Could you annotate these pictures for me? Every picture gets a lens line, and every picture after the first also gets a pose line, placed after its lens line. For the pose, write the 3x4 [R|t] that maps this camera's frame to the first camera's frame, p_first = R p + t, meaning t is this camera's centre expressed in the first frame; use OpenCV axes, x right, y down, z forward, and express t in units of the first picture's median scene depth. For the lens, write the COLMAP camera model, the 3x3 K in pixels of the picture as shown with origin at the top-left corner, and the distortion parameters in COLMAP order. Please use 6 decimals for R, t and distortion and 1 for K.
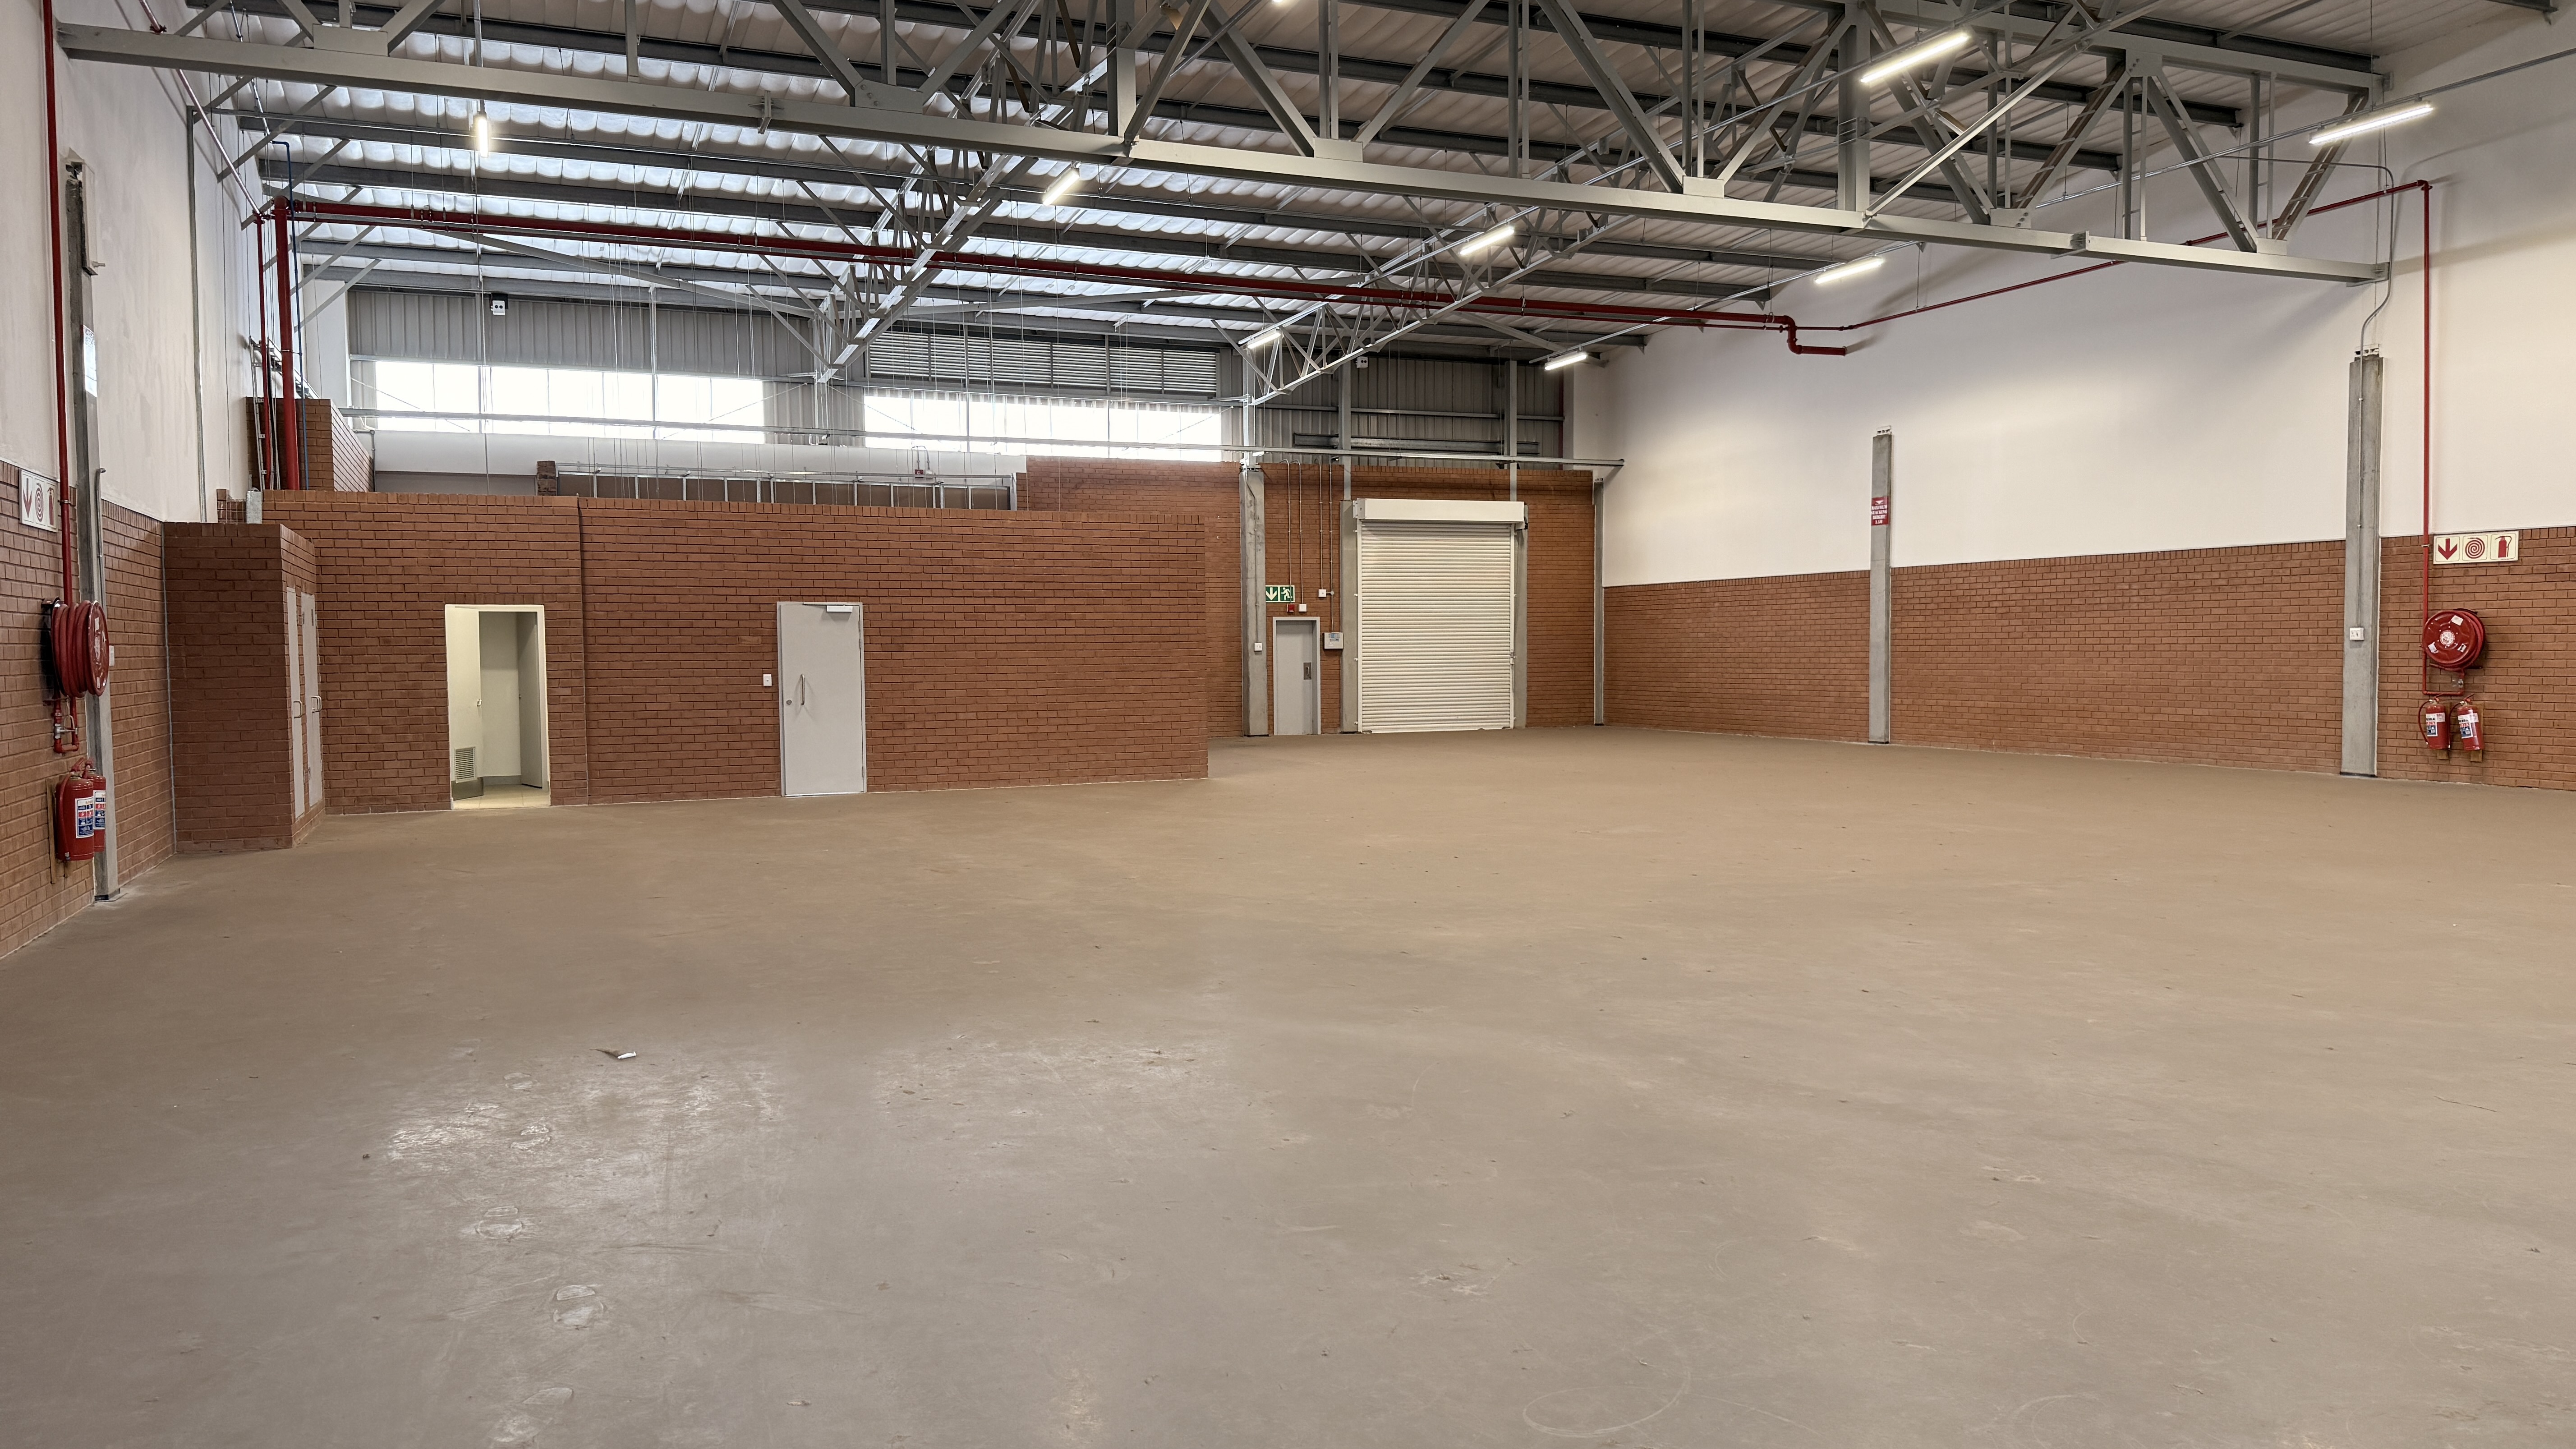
lens RADIAL K [[1808.9, 0, 1287.0], [0, 1808.9, 737.8], [0, 0, 1]] dist [0.061203, -0.085122]
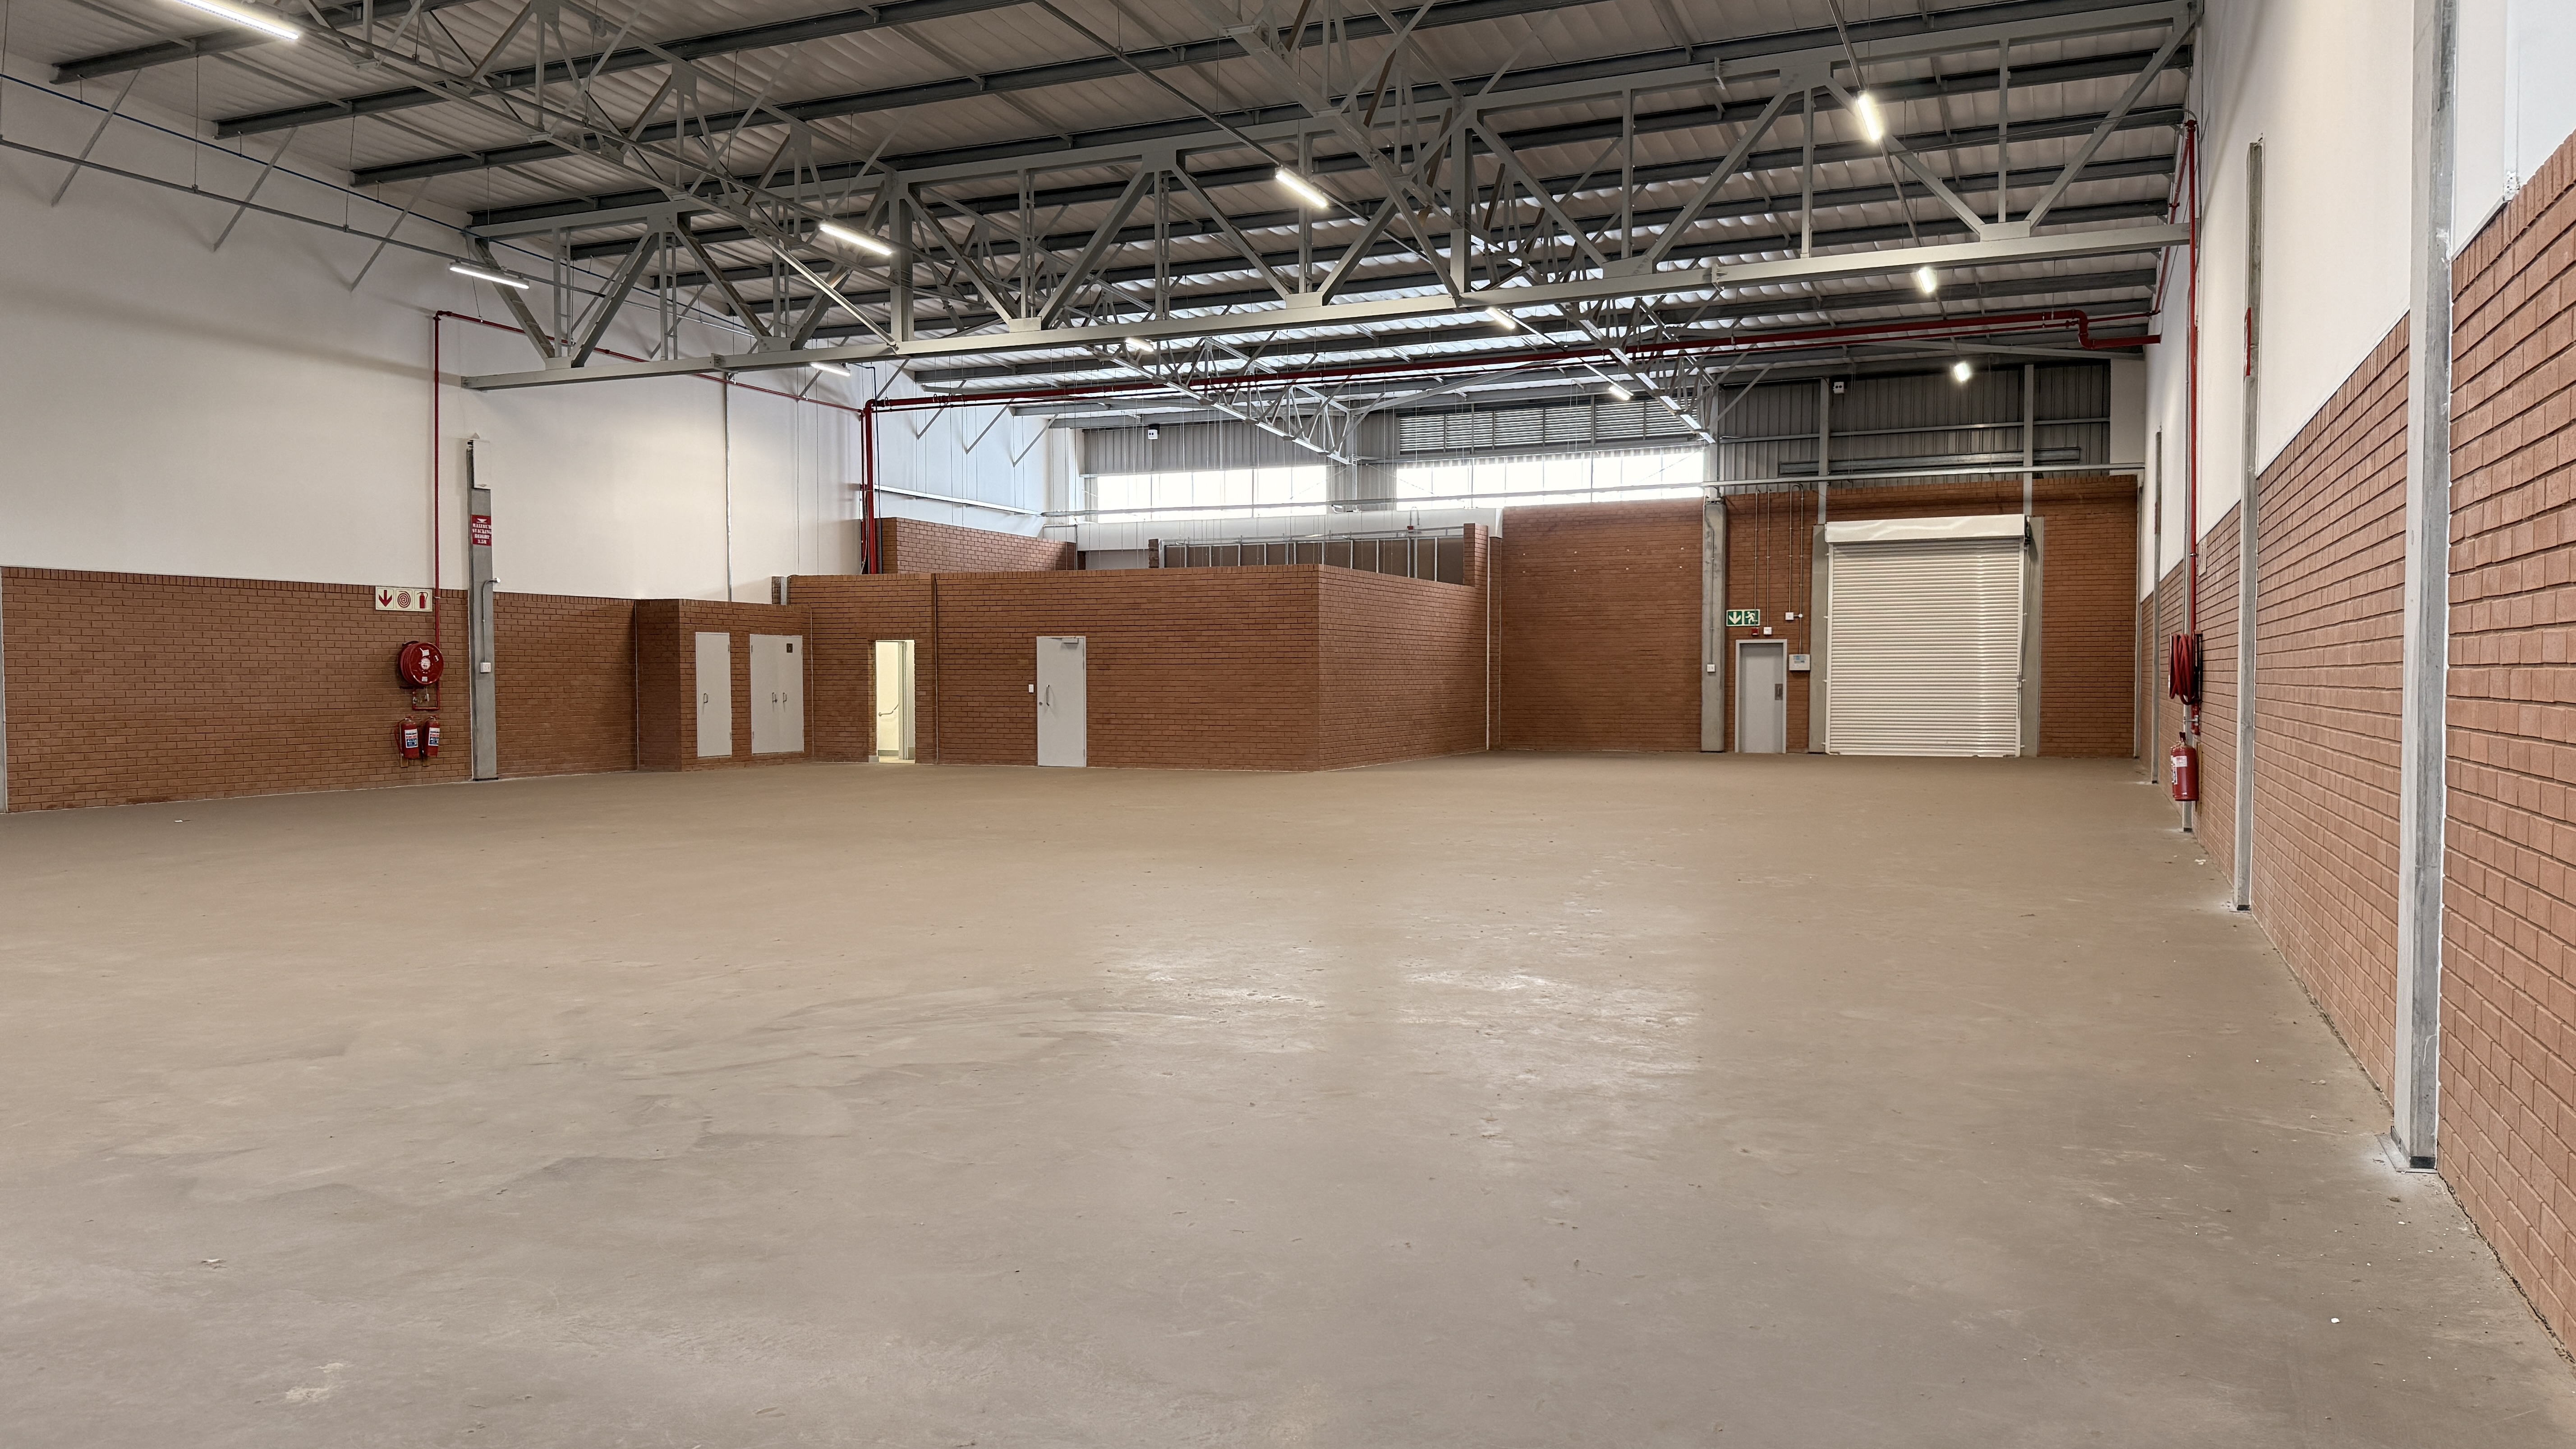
lens RADIAL K [[1808.9, 0, 1304.0], [0, 1808.9, 743.7], [0, 0, 1]] dist [0.061203, -0.085122]
pose [[0.685005, 0.033661, -0.727760, 0.936804], [-0.040422, 0.999149, 0.008166, -0.007354], [0.727416, 0.023824, 0.685783, 0.139670]]
